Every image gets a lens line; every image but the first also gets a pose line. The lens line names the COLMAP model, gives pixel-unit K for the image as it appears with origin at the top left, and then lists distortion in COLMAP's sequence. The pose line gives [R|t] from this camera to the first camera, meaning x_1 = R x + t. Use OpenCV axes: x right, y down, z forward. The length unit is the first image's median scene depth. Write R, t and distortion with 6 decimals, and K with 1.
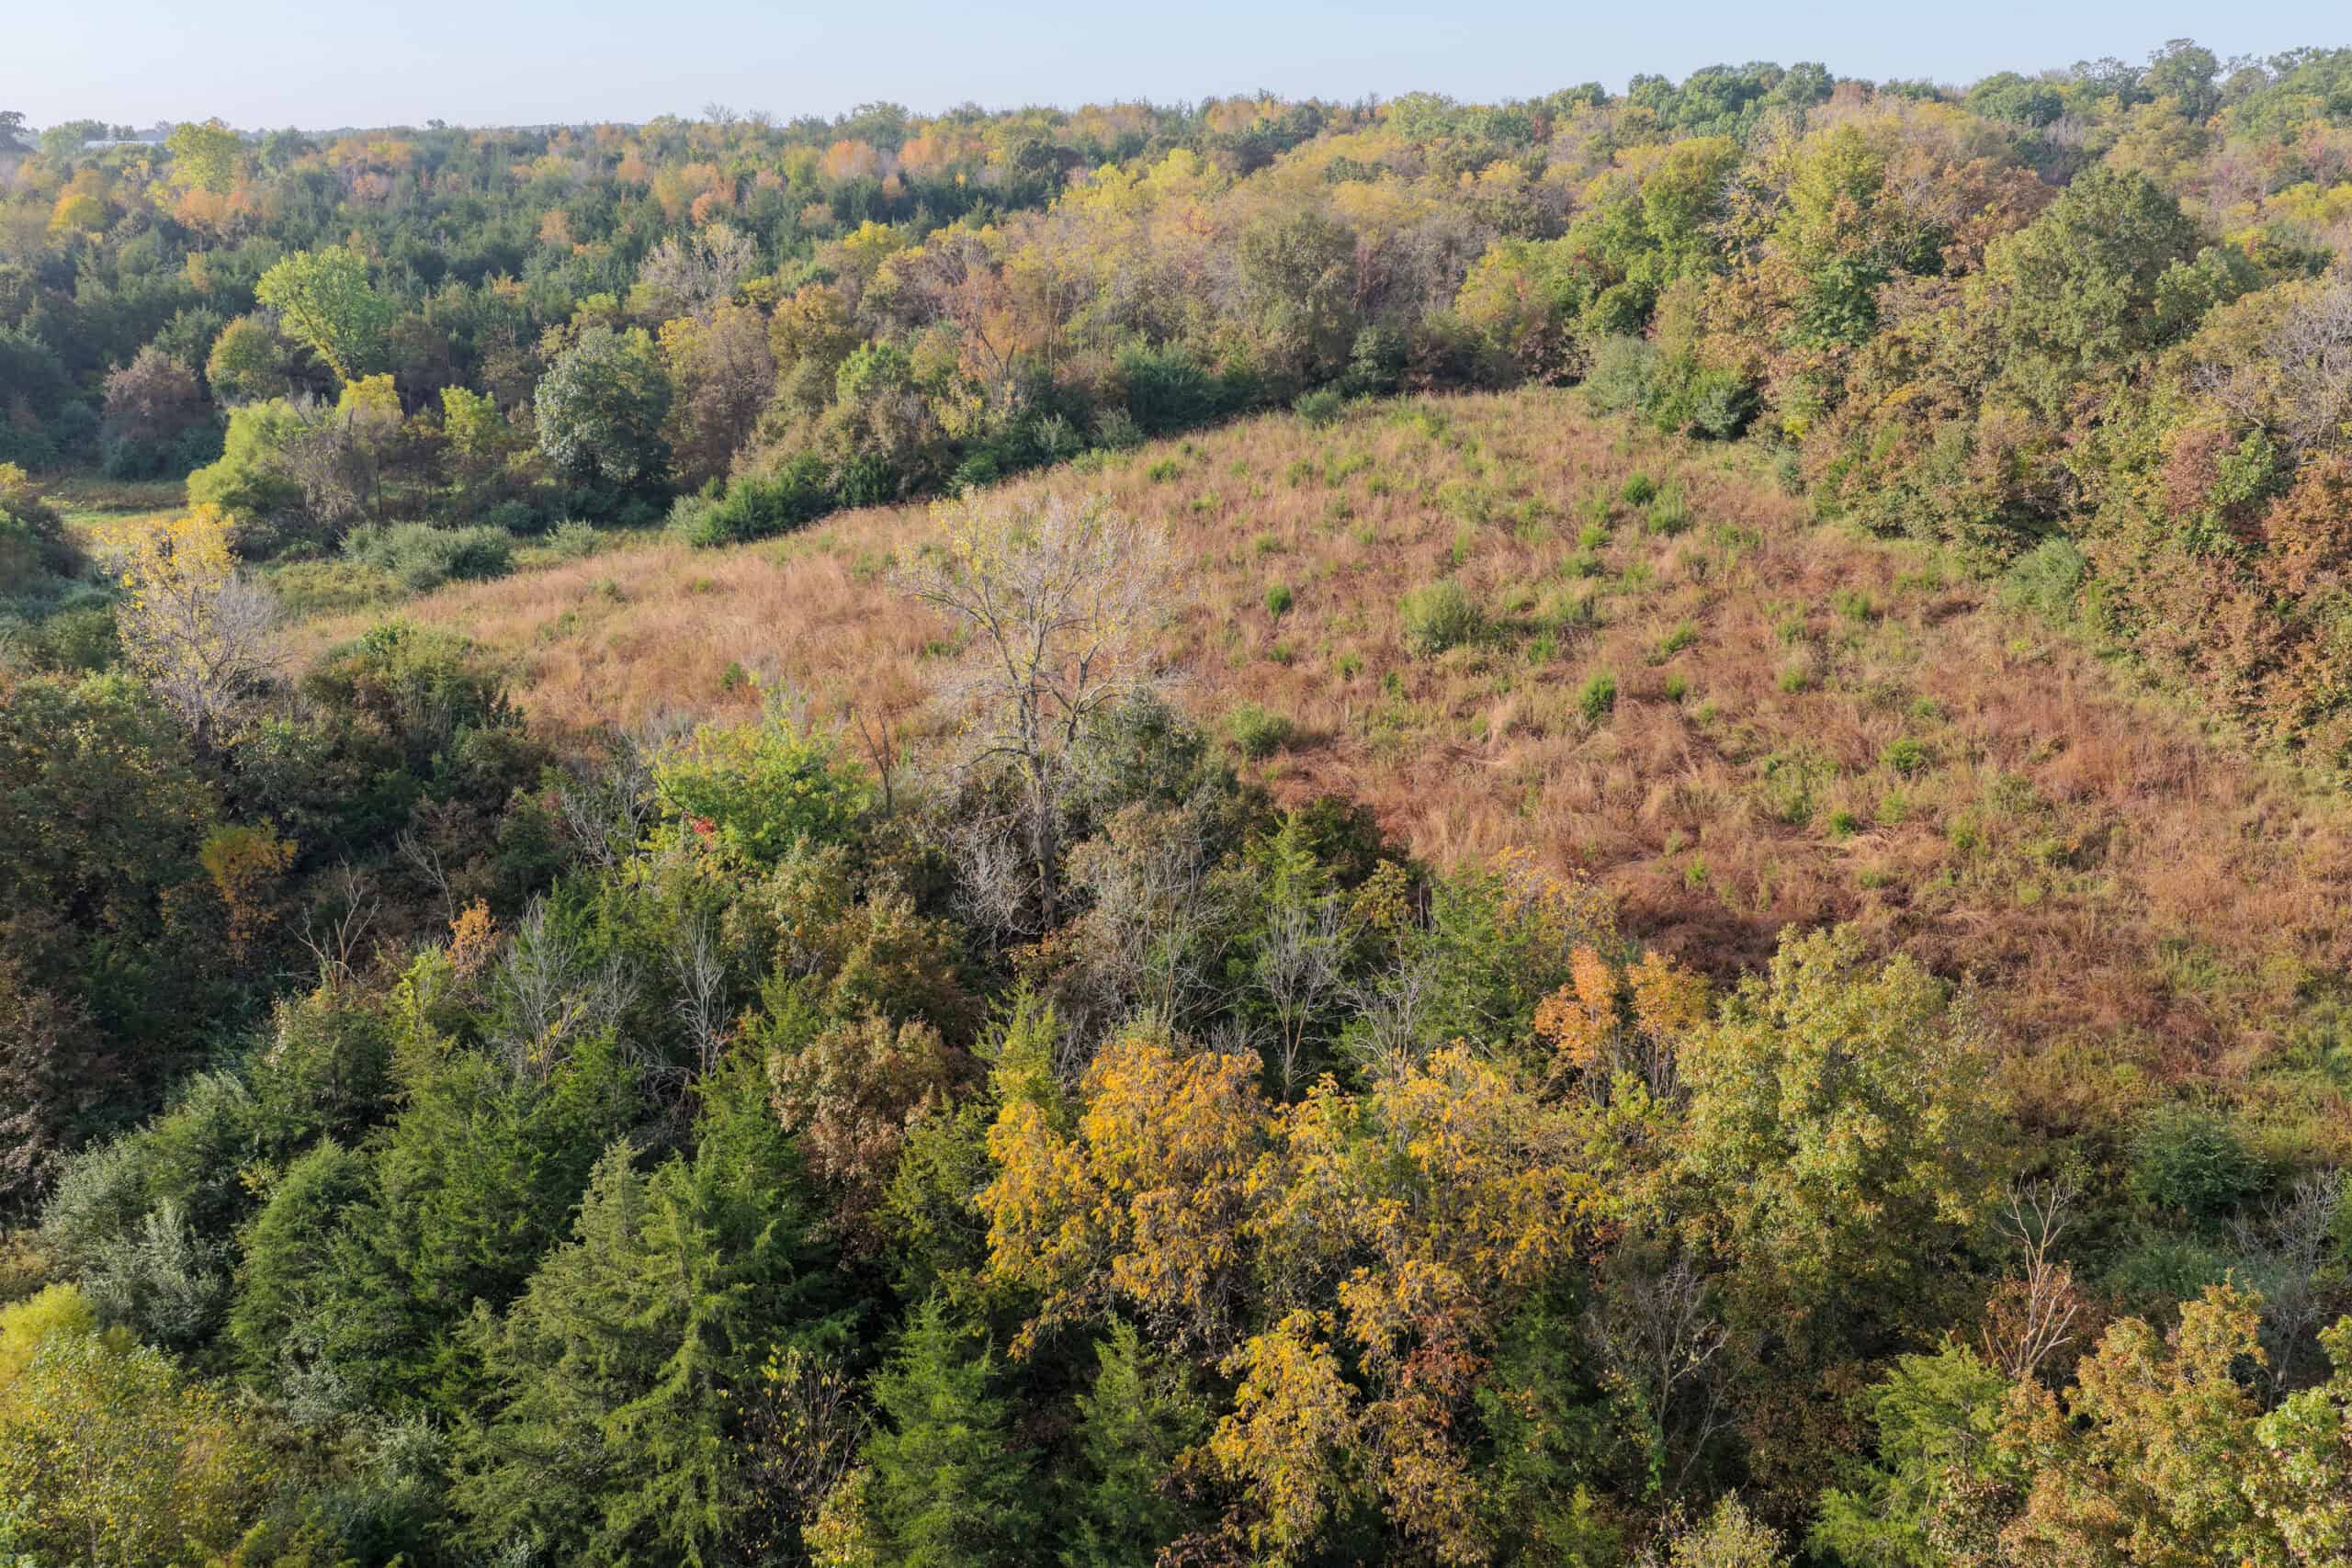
lens RADIAL K [[2210.4, 0, 1160.2], [0, 2210.4, 788.0], [0, 0, 1]] dist [0.007133, 0.000000]
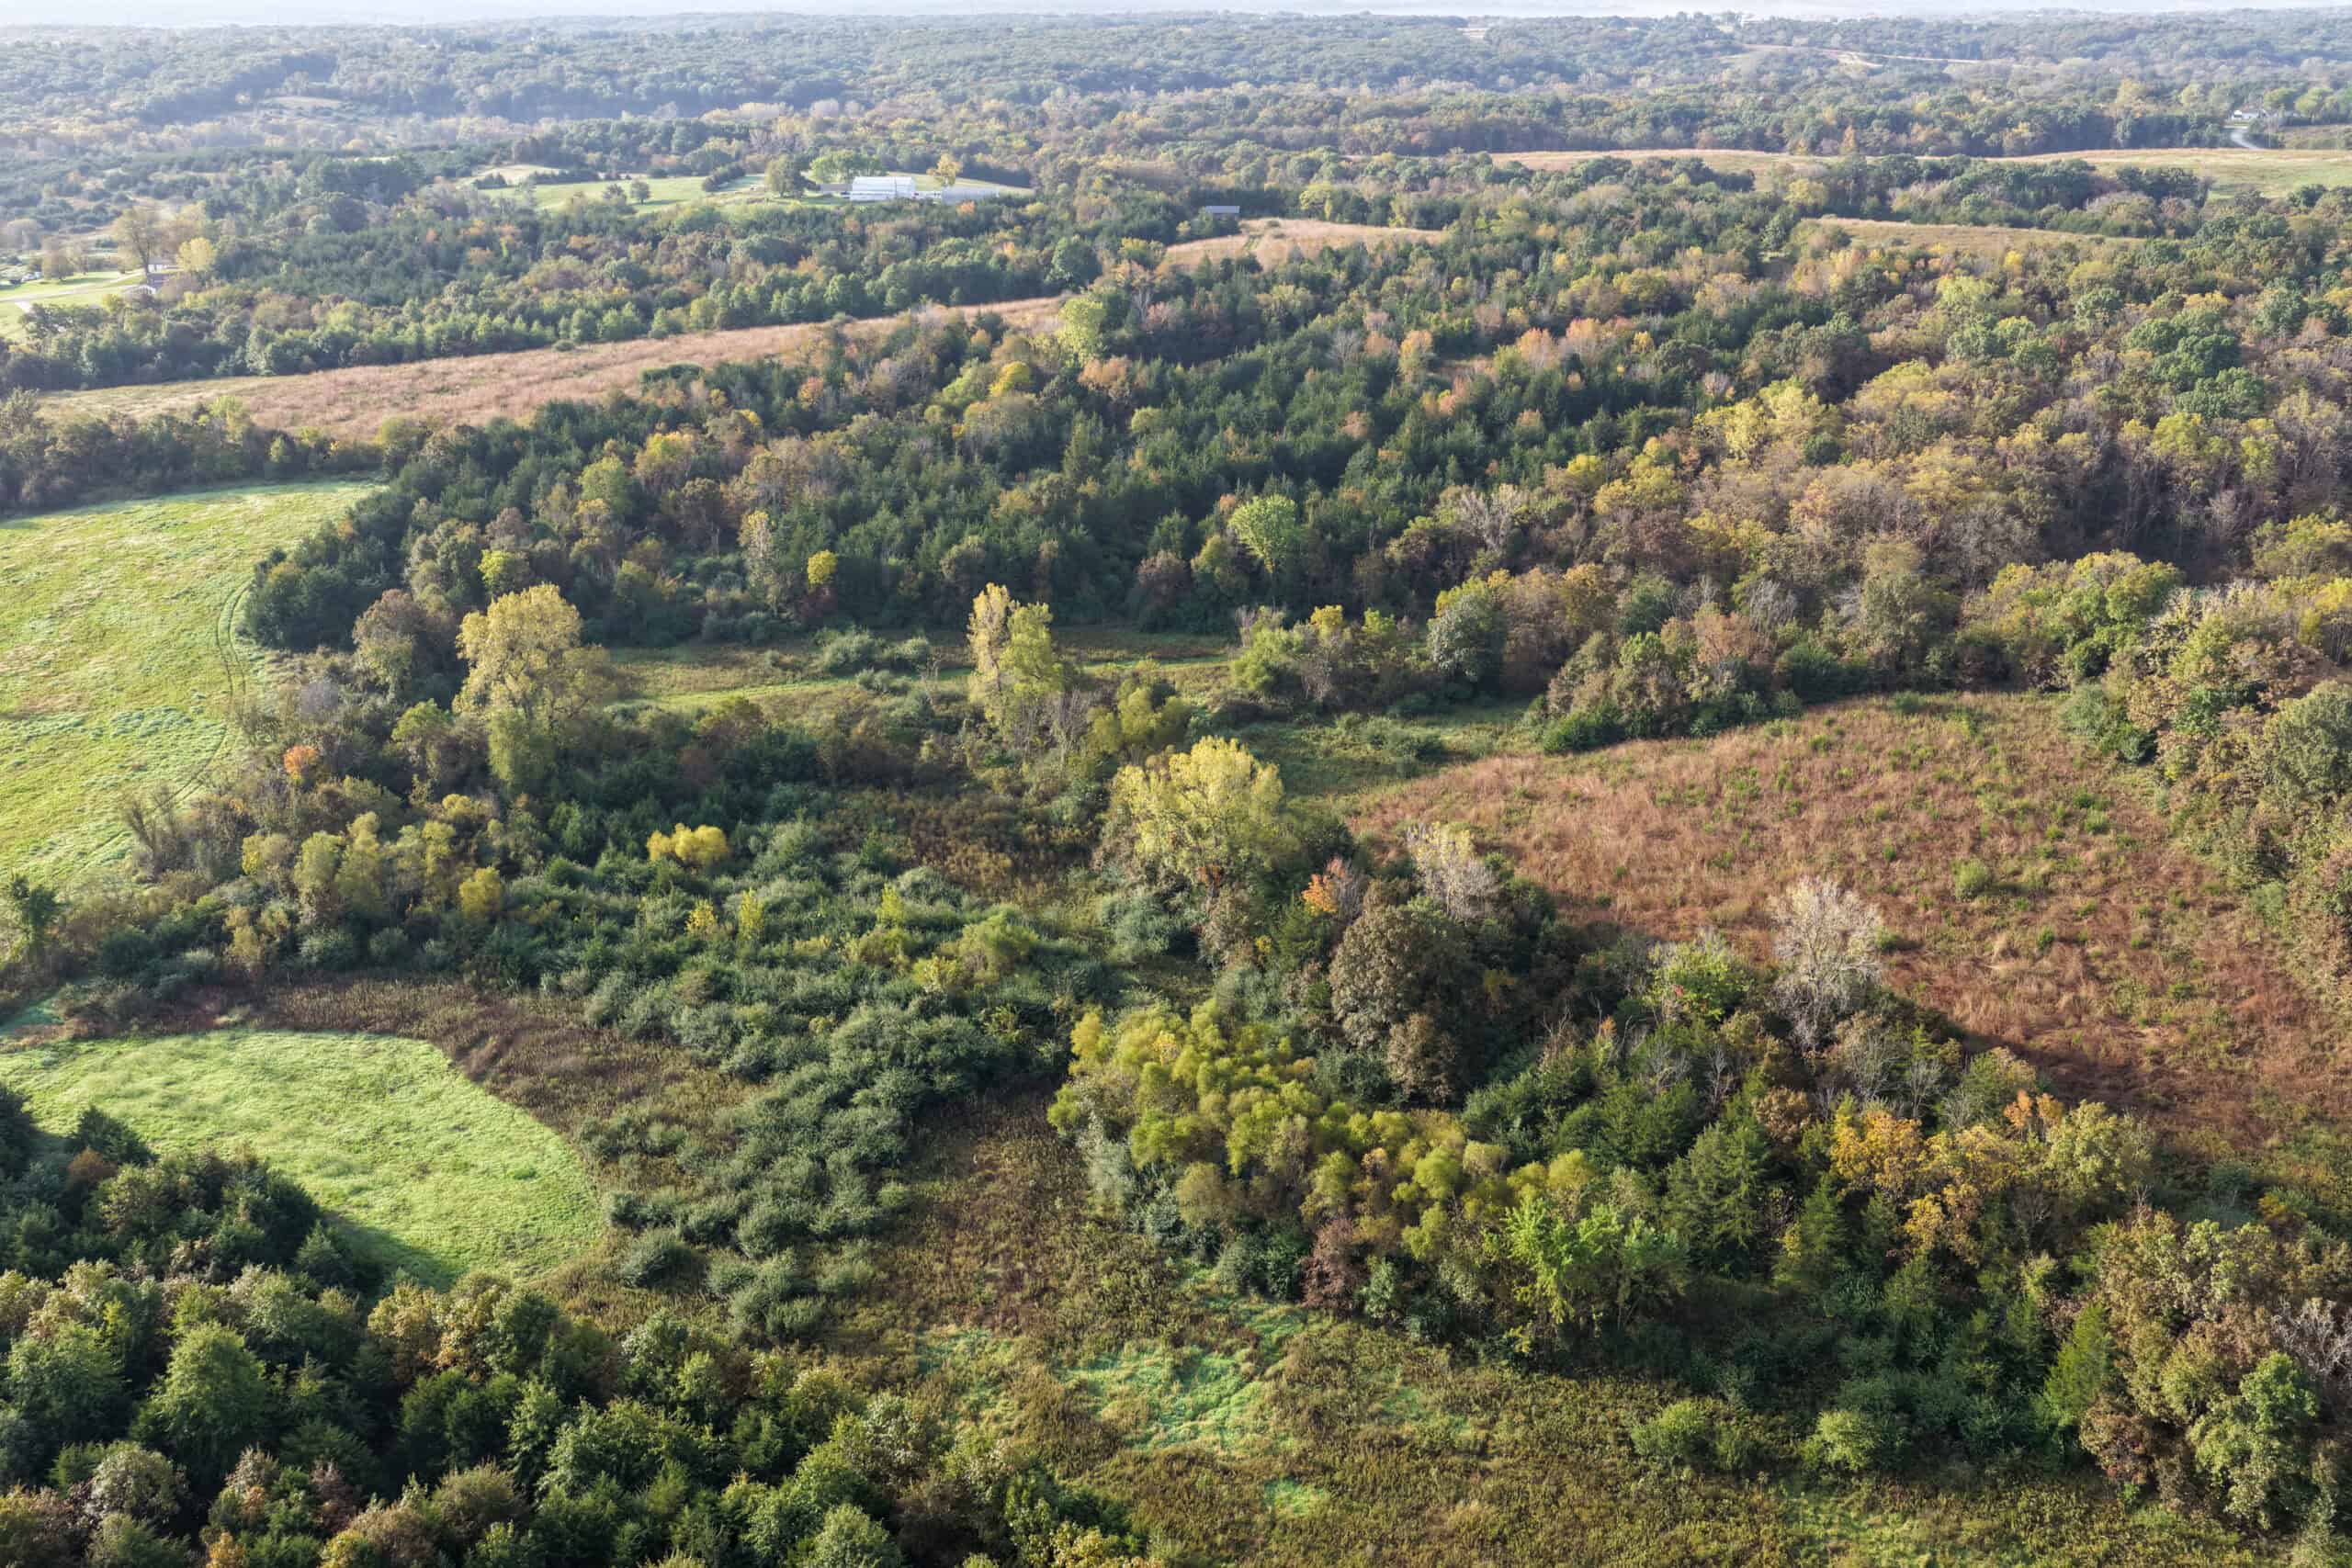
lens RADIAL K [[2204.1, 0, 1175.1], [0, 2204.1, 769.1], [0, 0, 1]] dist [0.004745, 0.000000]
pose [[0.978424, 0.075740, -0.192222, -0.271266], [-0.064651, 0.995897, 0.063327, -0.326204], [0.196229, -0.049533, 0.979306, -1.479886]]
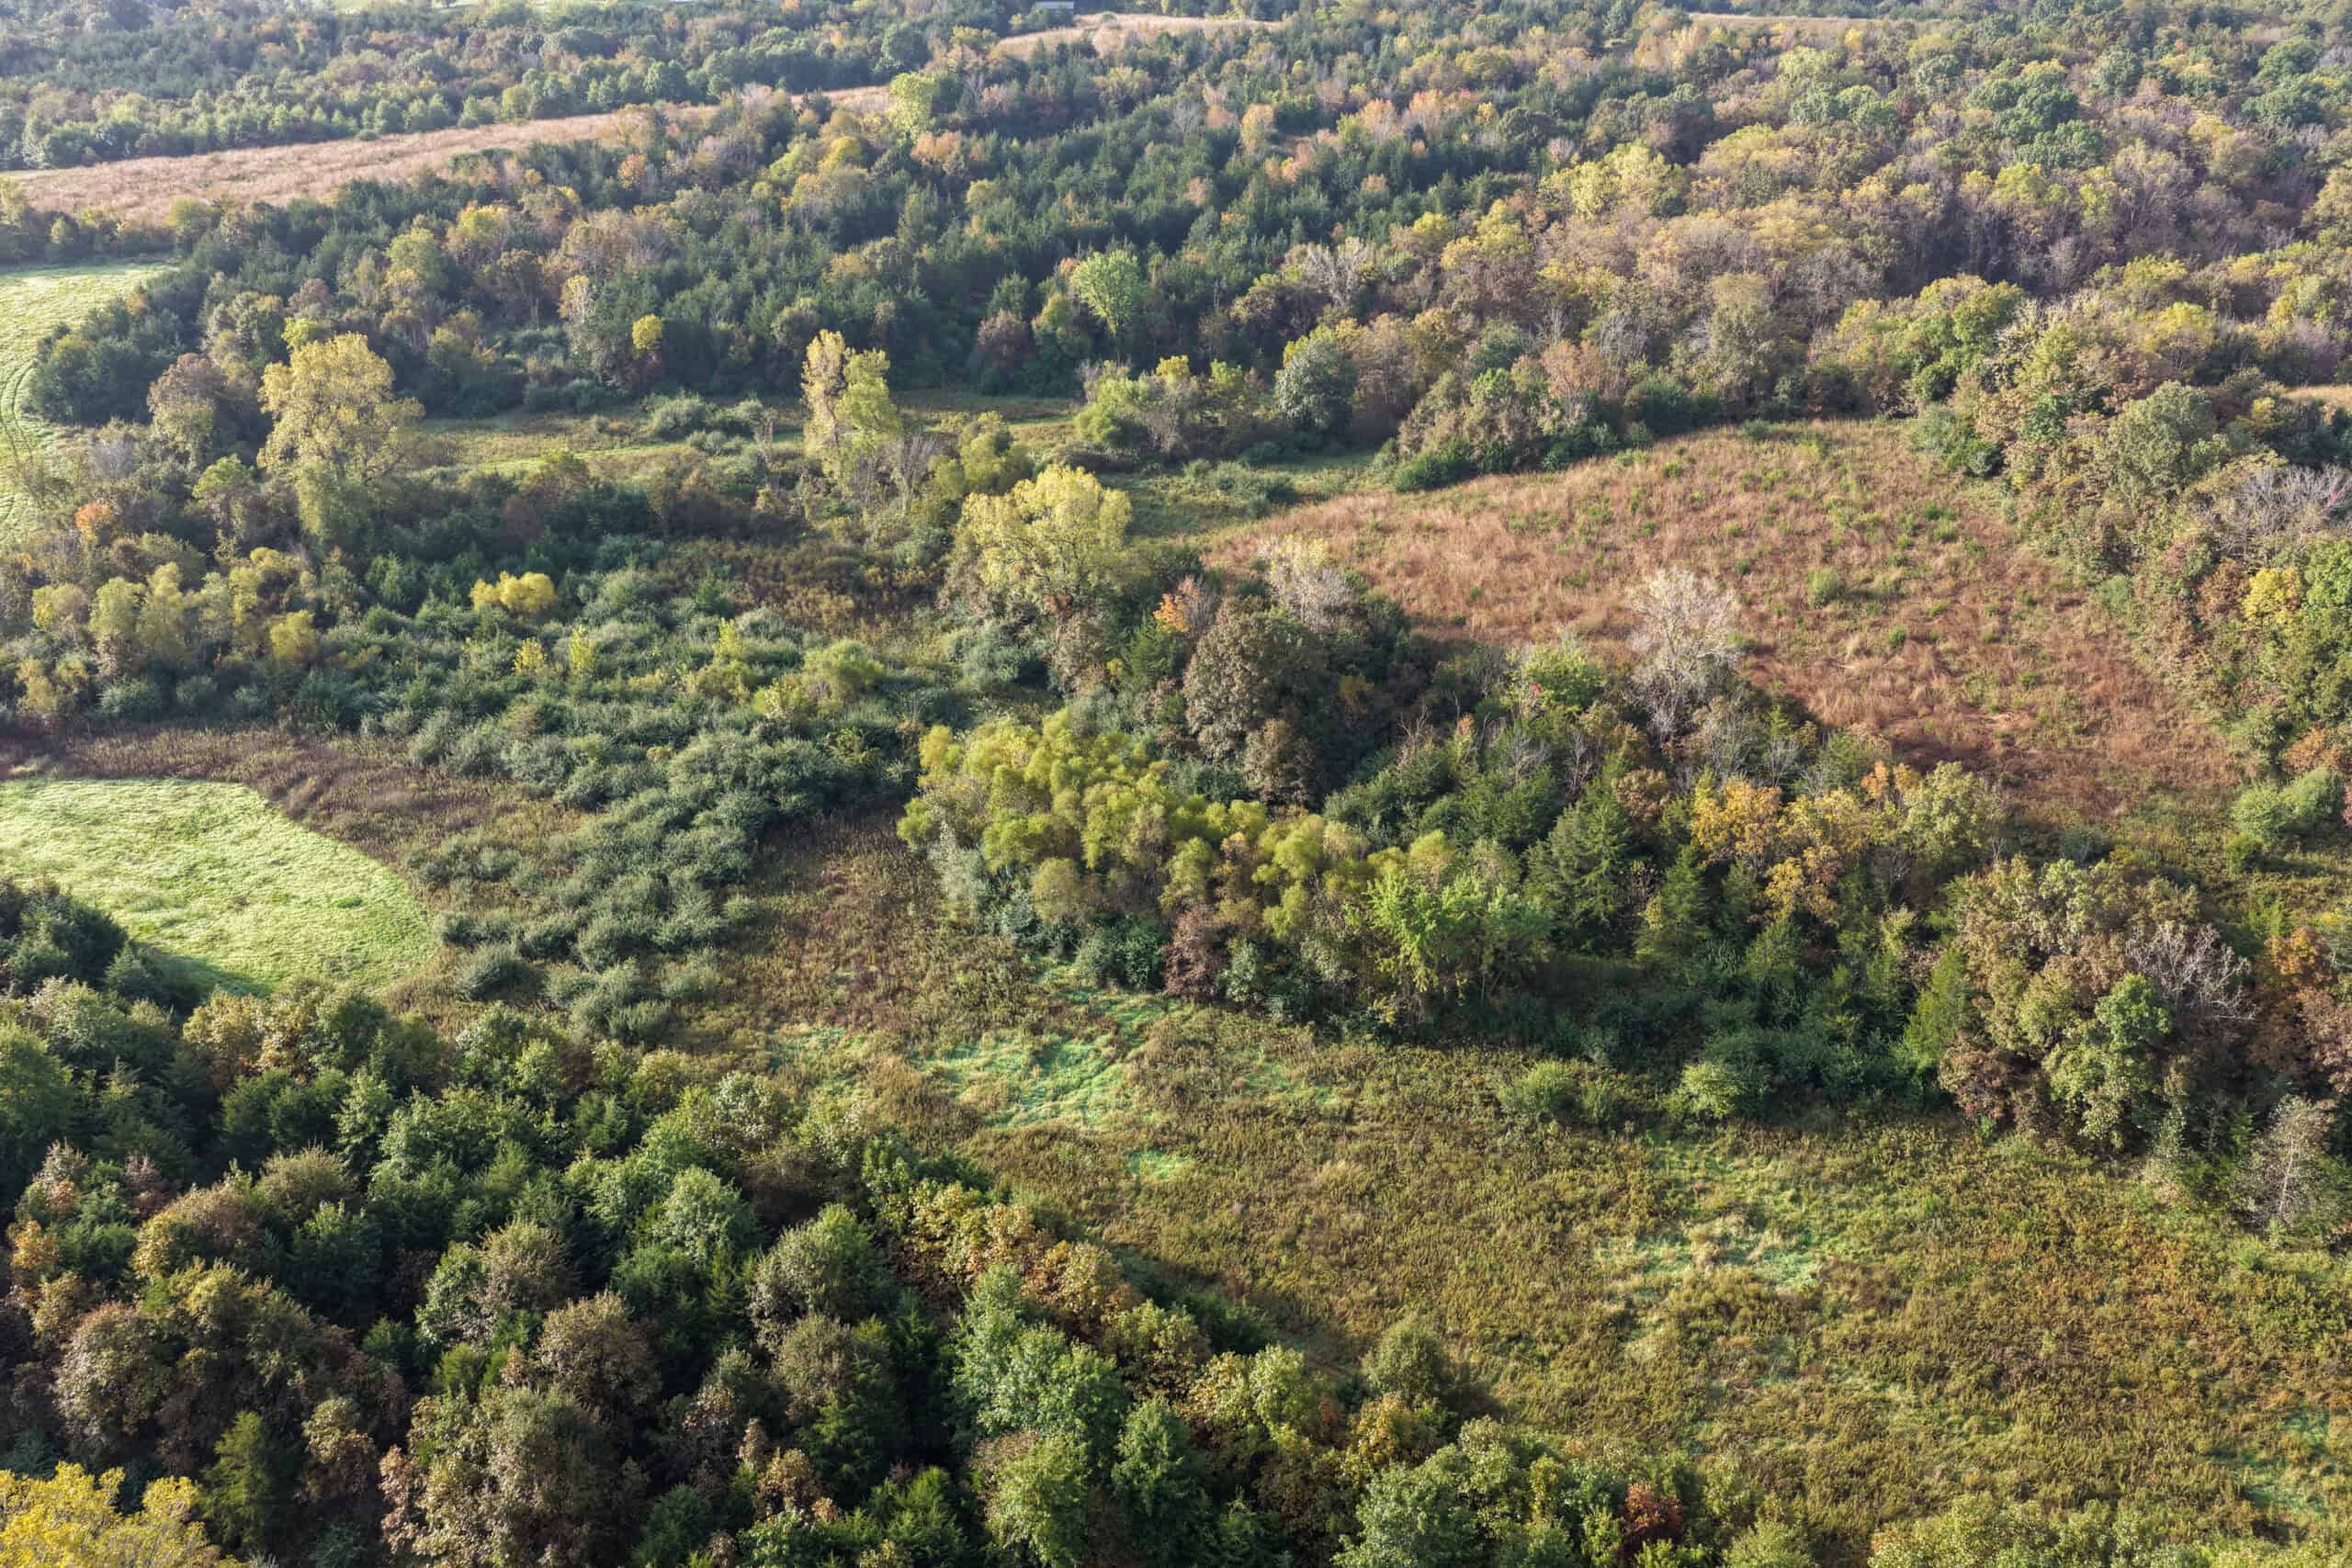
lens RADIAL K [[2205.8, 0, 1174.3], [0, 2205.8, 769.1], [0, 0, 1]] dist [0.002887, 0.000000]
pose [[0.990635, 0.063390, -0.120927, -0.271521], [-0.048420, 0.991232, 0.122941, -0.163586], [0.127660, -0.115935, 0.985019, -1.431901]]
